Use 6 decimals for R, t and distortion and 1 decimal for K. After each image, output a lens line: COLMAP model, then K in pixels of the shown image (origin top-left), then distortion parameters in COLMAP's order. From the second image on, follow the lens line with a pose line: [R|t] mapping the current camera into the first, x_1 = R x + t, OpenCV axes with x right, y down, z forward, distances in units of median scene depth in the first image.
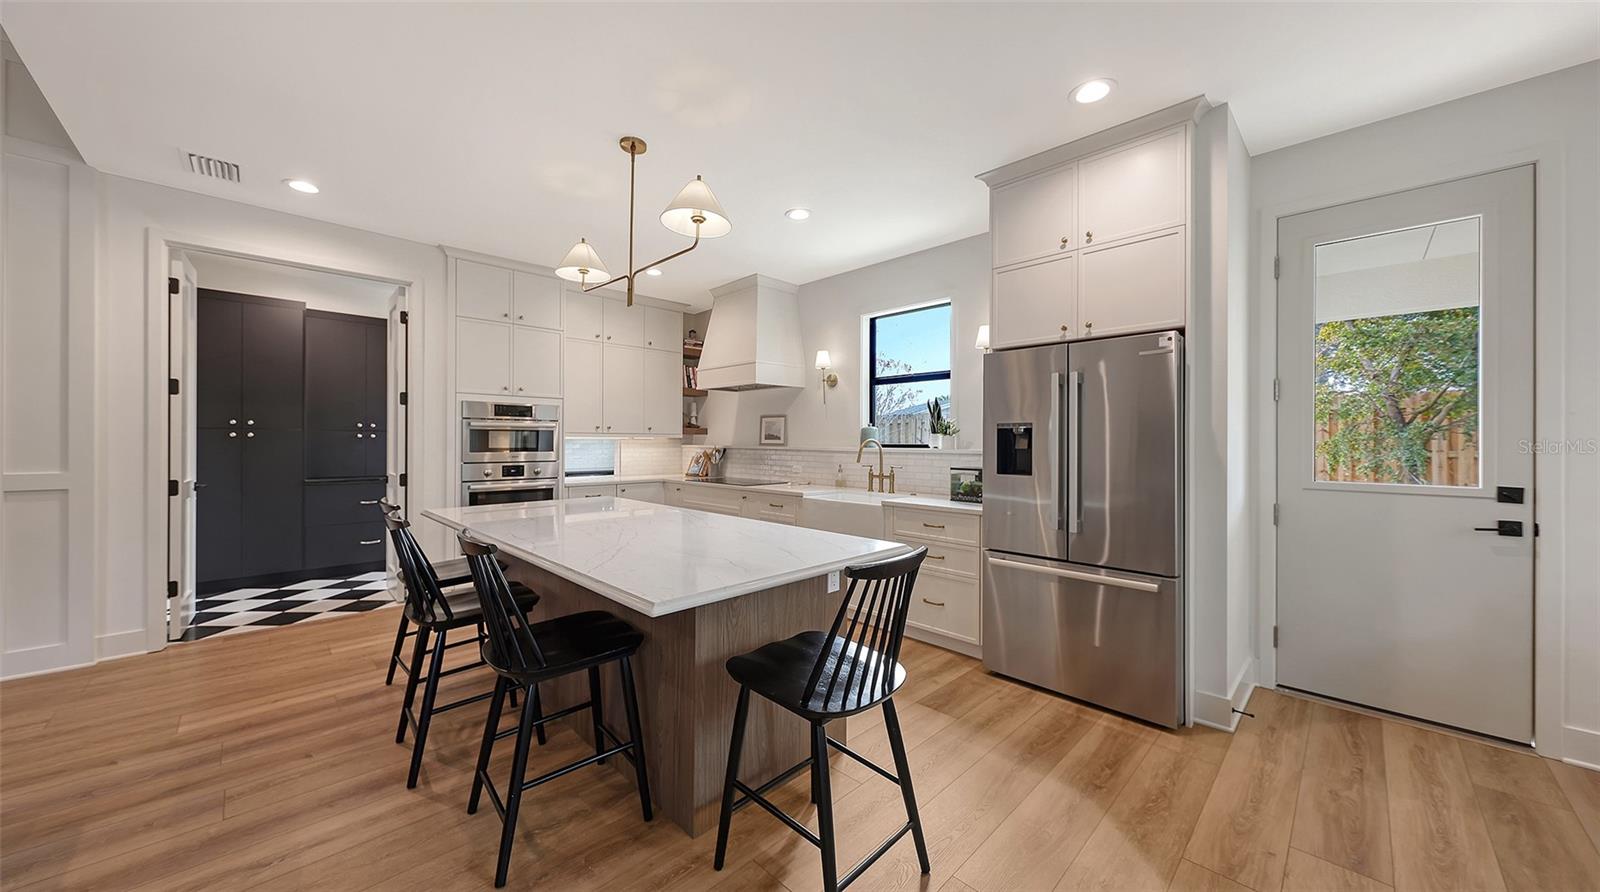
lens RADIAL K [[550.1, 0, 794.9], [0, 550.1, 440.4], [0, 0, 1]] dist [0.000509, 0.000024]
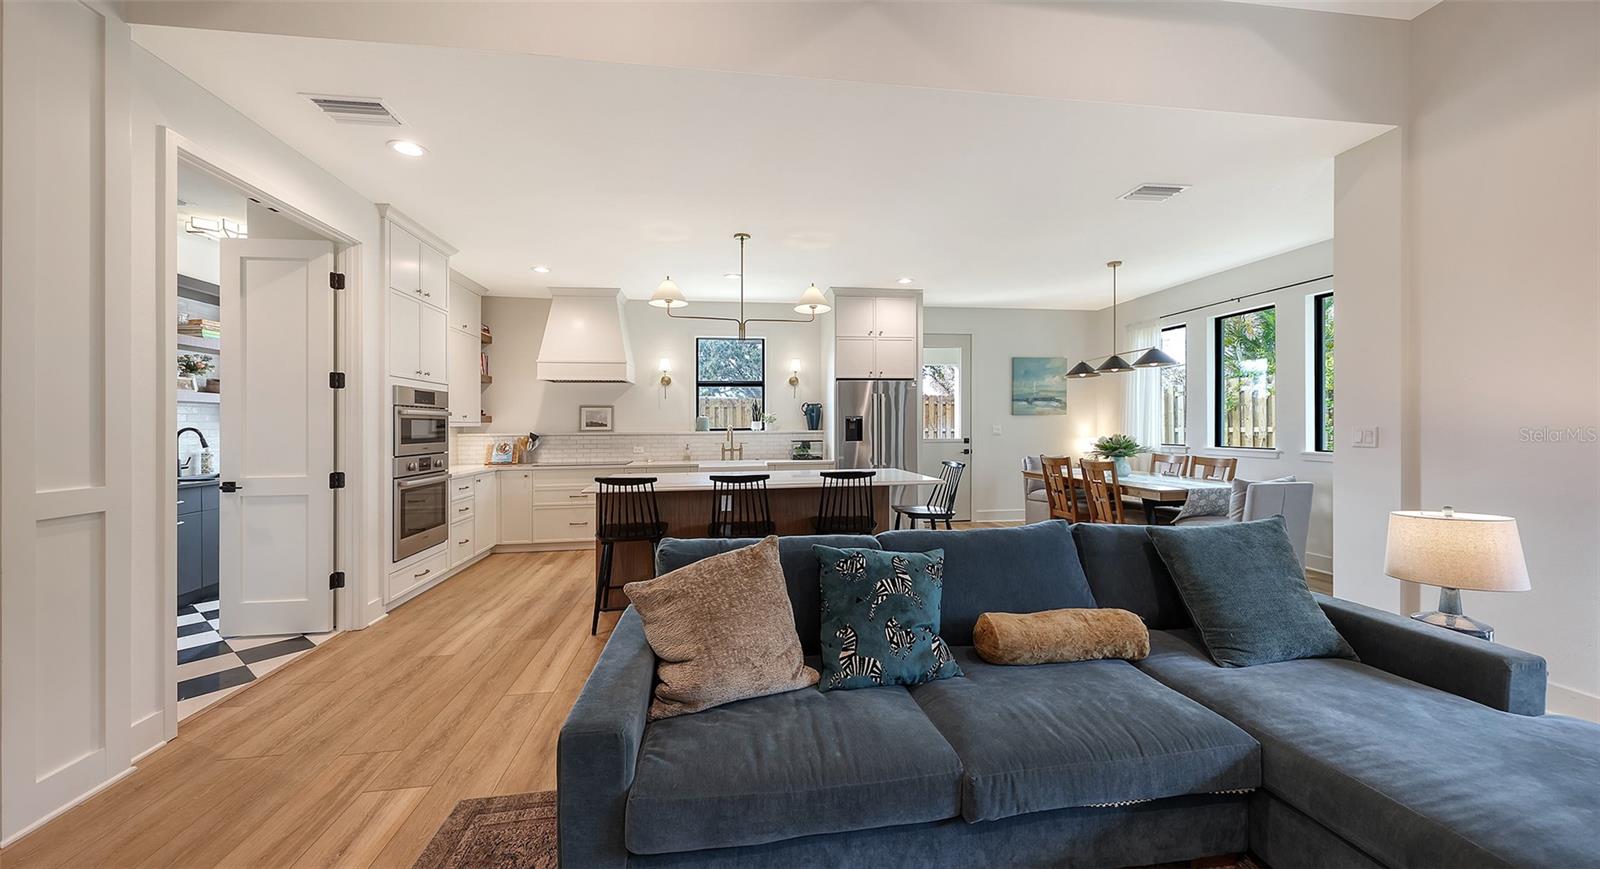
lens RADIAL K [[555.4, 0, 800.0], [0, 555.4, 434.5], [0, 0, 1]] dist [-0.000014, 0.000005]
pose [[0.584978, -0.022539, 0.810736, -1.239426], [0.010552, 0.999741, 0.020180, -0.006567], [-0.810980, -0.003250, 0.585064, -0.047861]]
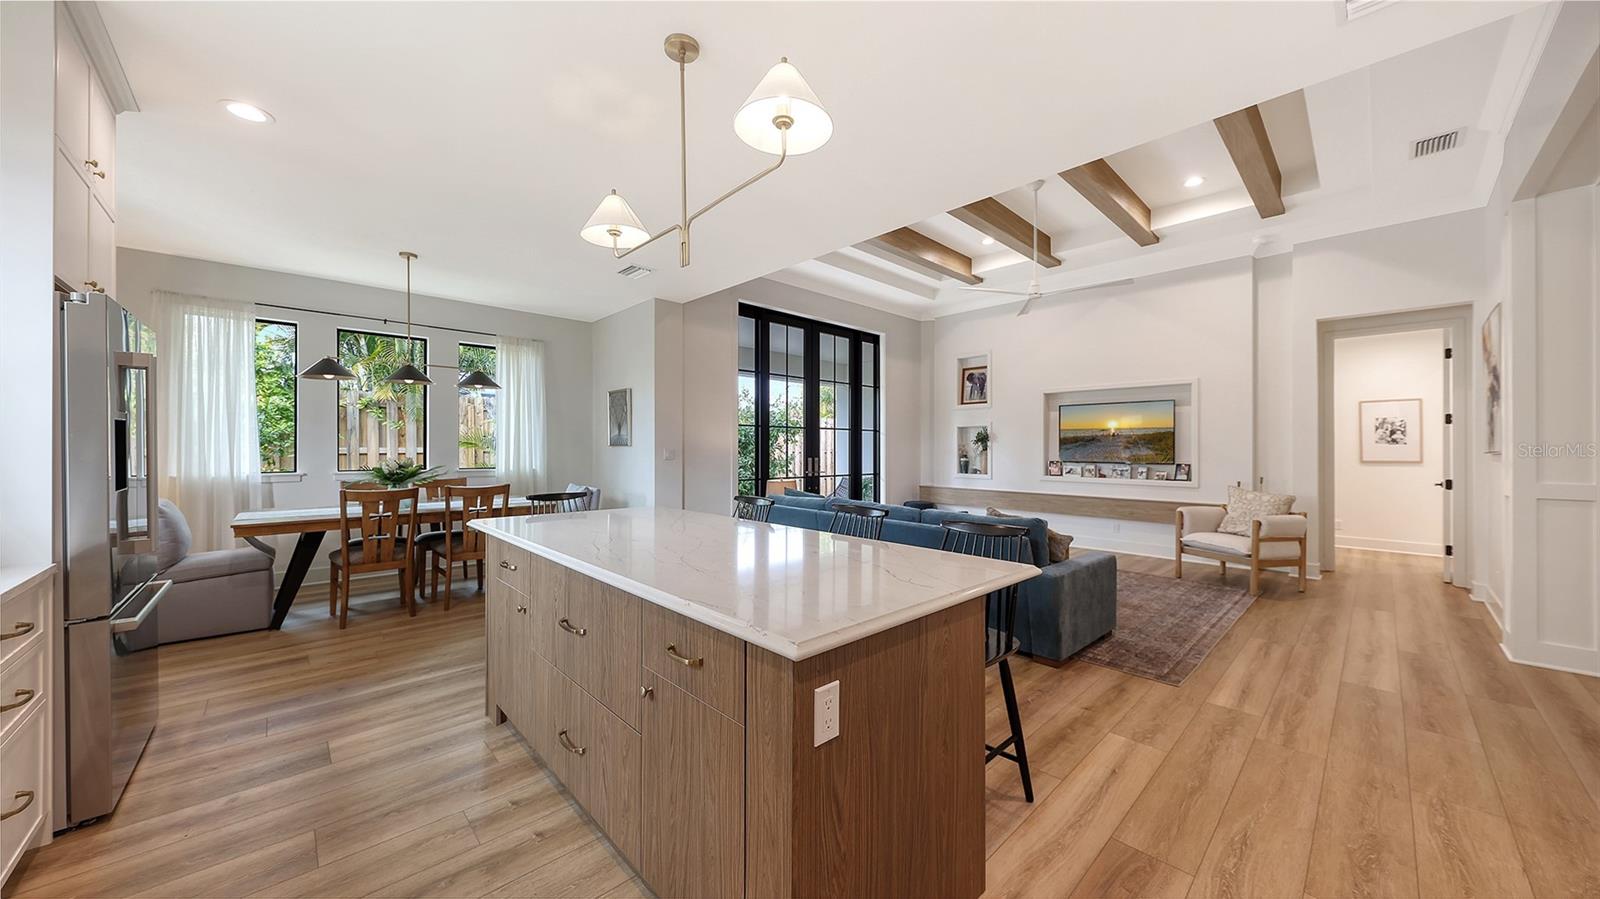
lens RADIAL K [[548.8, 0, 800.0], [0, 548.8, 449.5], [0, 0, 1]] dist [0.000489, -0.000565]
pose [[-0.999788, -0.009551, 0.018233, -0.394412], [-0.009511, 0.999952, 0.002291, 0.002083], [-0.018254, 0.002117, -0.999831, 1.461325]]
